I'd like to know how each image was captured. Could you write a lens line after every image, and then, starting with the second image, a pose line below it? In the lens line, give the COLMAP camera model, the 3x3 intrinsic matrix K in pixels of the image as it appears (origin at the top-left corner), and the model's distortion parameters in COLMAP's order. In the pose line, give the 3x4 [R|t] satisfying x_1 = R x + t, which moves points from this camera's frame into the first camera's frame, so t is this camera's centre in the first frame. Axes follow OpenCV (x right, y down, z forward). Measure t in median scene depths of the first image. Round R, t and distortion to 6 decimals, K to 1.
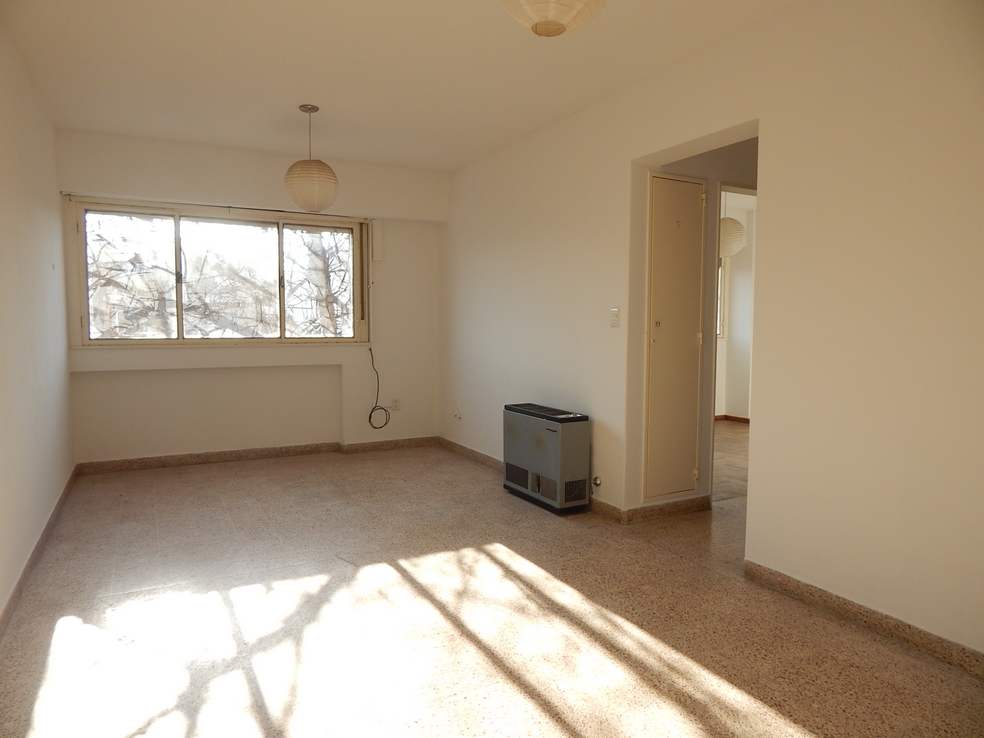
lens RADIAL K [[647.1, 0, 503.8], [0, 647.1, 366.7], [0, 0, 1]] dist [0.000168, -0.005224]
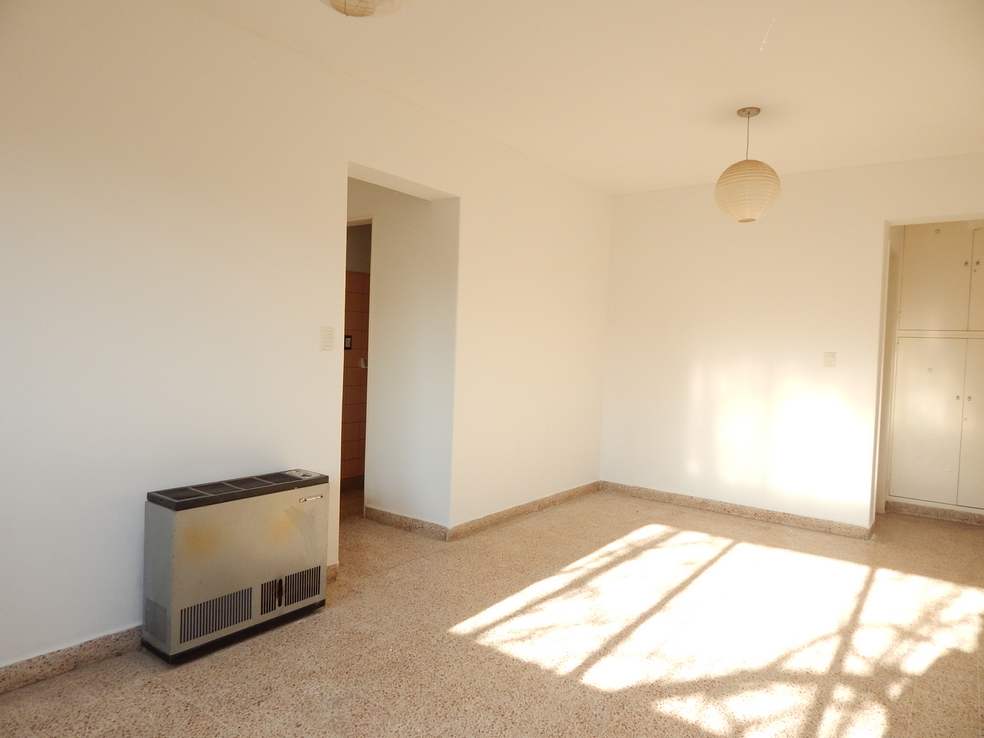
lens RADIAL K [[651.6, 0, 492.0], [0, 651.6, 369.0], [0, 0, 1]] dist [0.014537, -0.000618]
pose [[-0.435172, -0.046466, 0.899147, -0.877158], [0.023542, 0.997739, 0.062955, -0.110544], [-0.900039, 0.048564, -0.433094, 1.543379]]
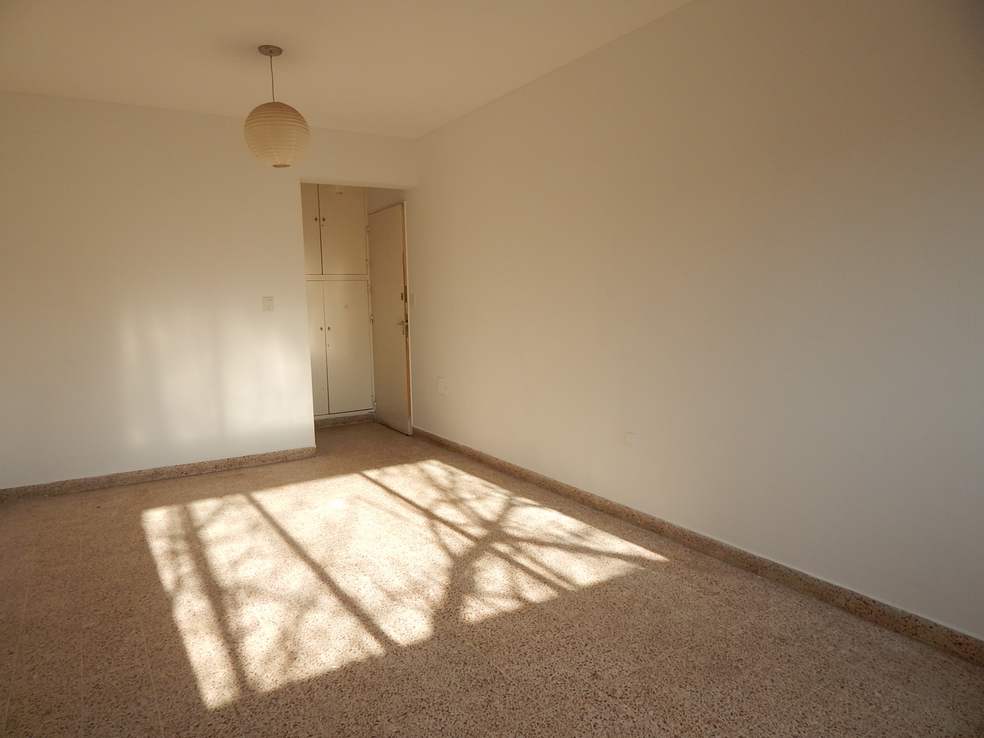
lens RADIAL K [[647.1, 0, 503.8], [0, 647.1, 366.7], [0, 0, 1]] dist [0.000168, -0.005224]
pose [[-0.996085, 0.030075, -0.083127, -0.273584], [0.014965, 0.984142, 0.176749, -0.140421], [0.087124, 0.174813, -0.980739, 1.837160]]
